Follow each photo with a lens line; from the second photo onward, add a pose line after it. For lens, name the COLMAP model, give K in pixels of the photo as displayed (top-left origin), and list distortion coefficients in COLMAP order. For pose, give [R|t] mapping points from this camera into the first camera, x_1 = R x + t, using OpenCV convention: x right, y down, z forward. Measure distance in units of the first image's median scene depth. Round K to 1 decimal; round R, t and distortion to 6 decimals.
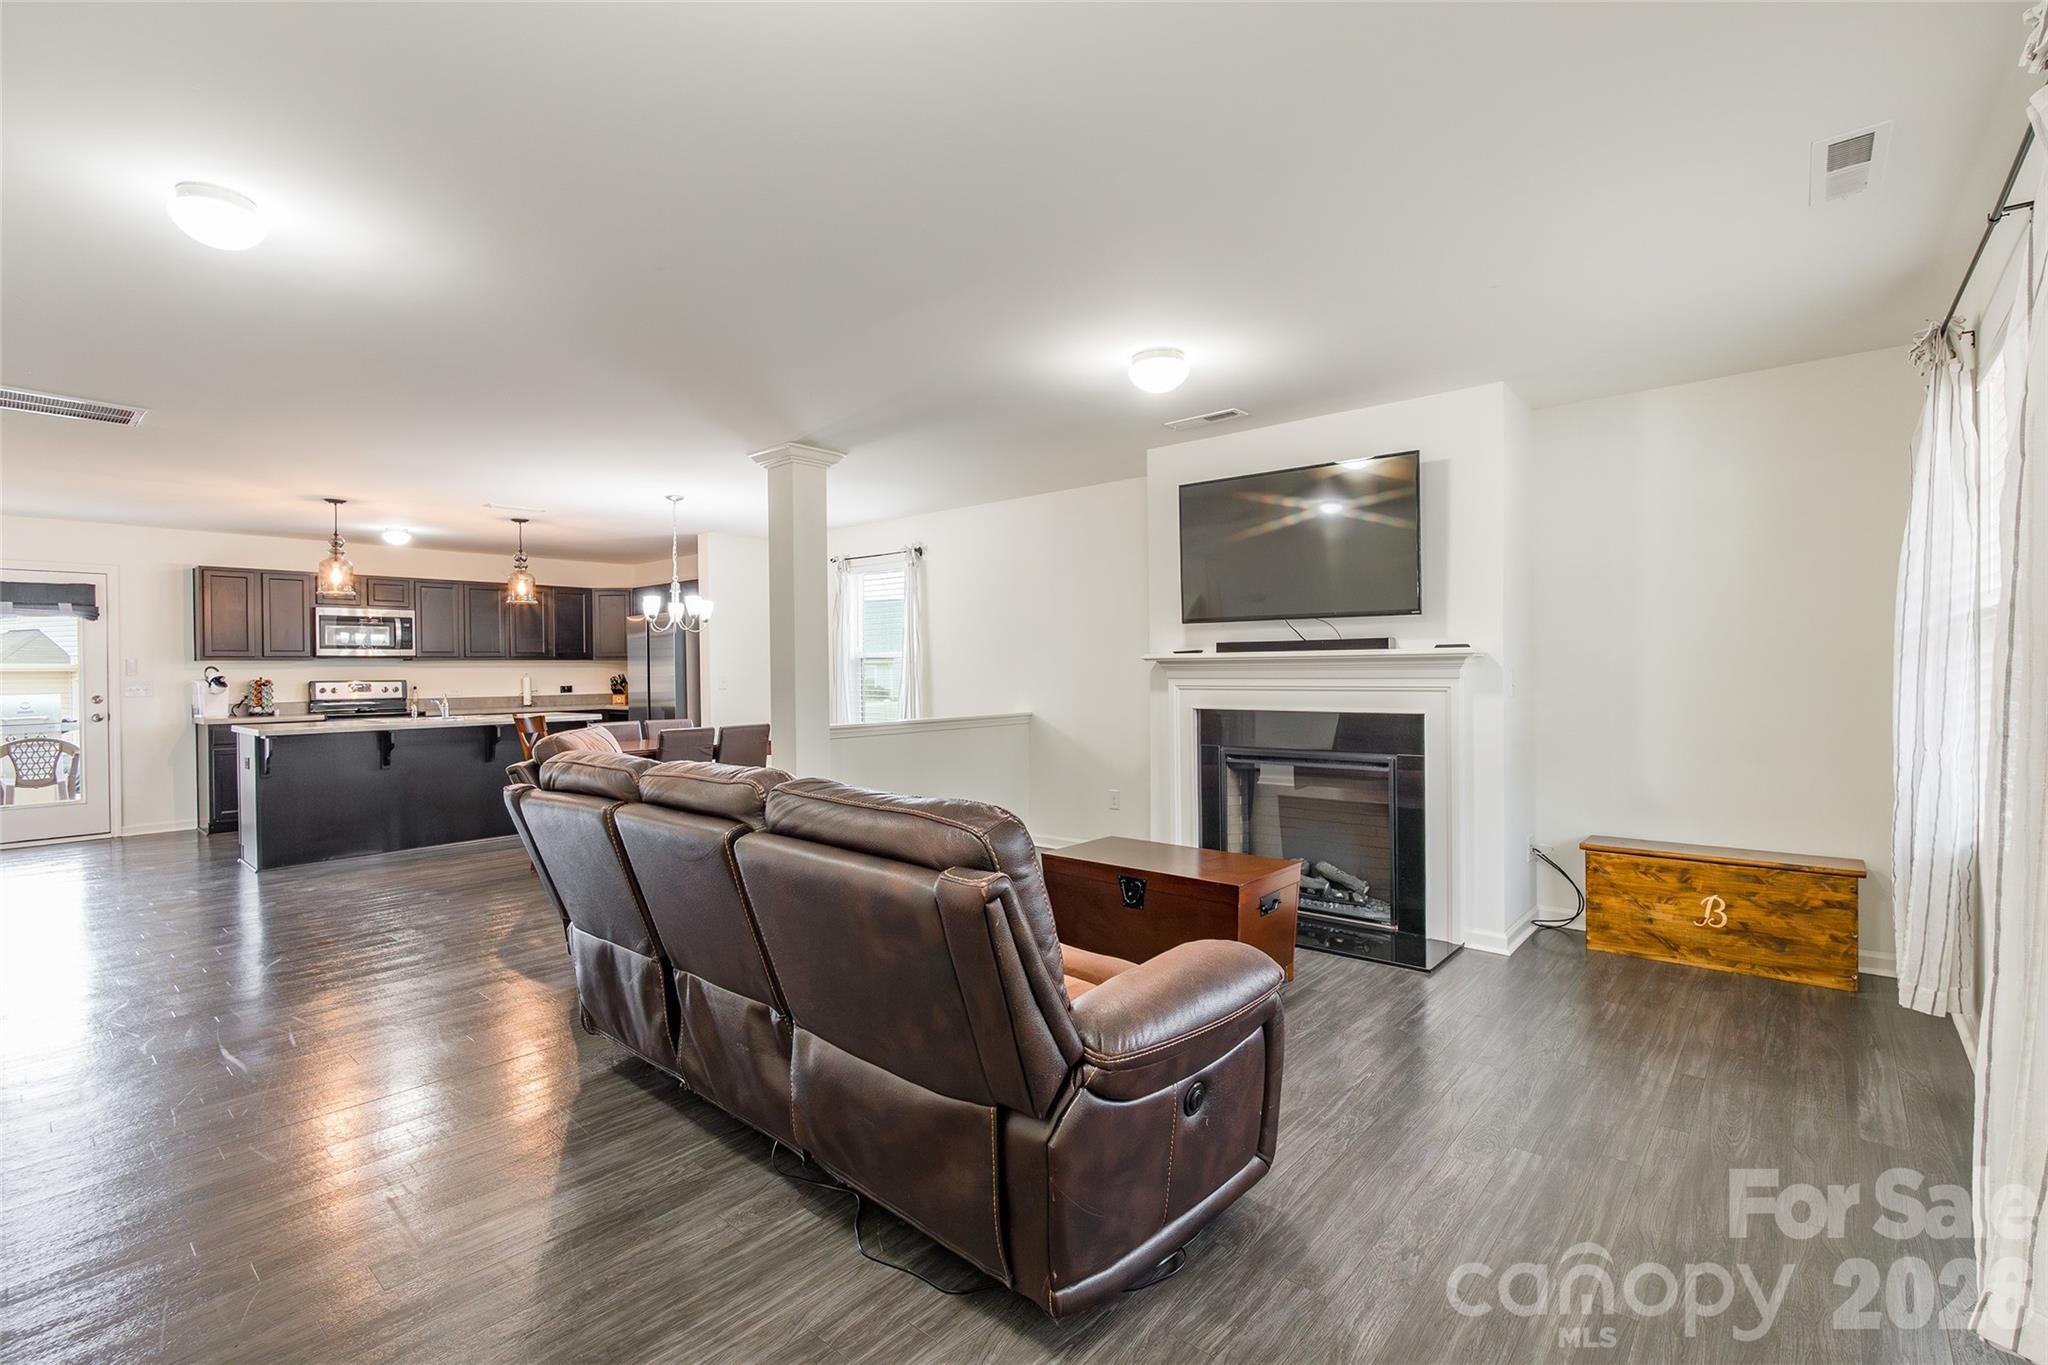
lens RADIAL K [[930.4, 0, 1024.0], [0, 930.4, 682.5], [0, 0, 1]] dist [-0.000249, 0.000078]
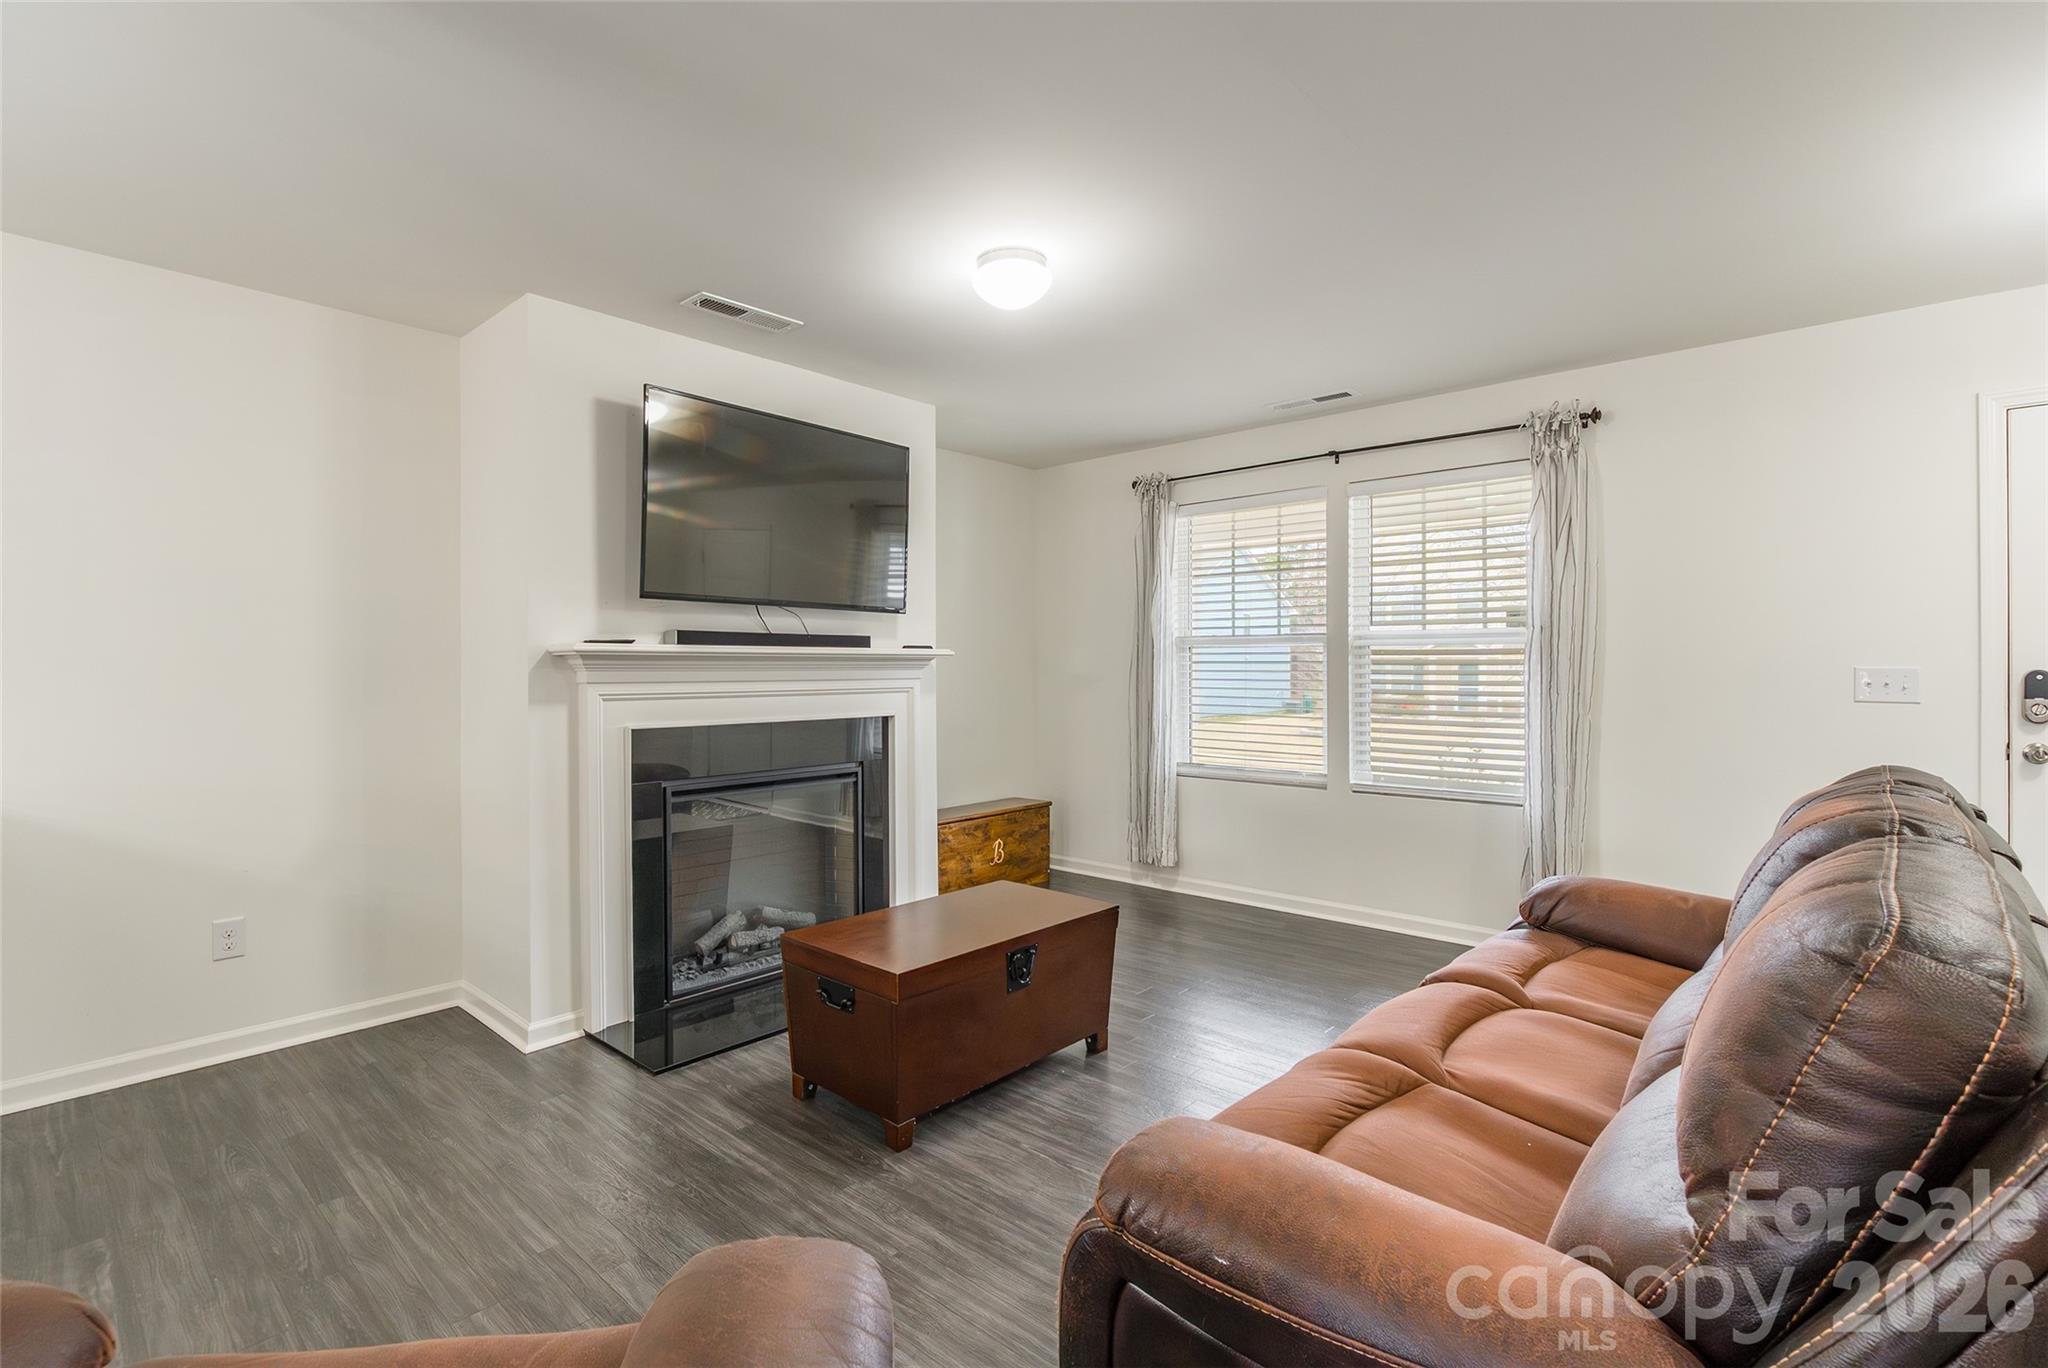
lens RADIAL K [[930.4, 0, 1024.0], [0, 930.4, 684.0], [0, 0, 1]] dist [-0.000249, 0.000078]
pose [[0.023541, -0.016936, 0.999579, -0.541983], [0.006159, 0.999840, 0.016796, -0.015384], [-0.999704, 0.005761, 0.023642, 0.852040]]
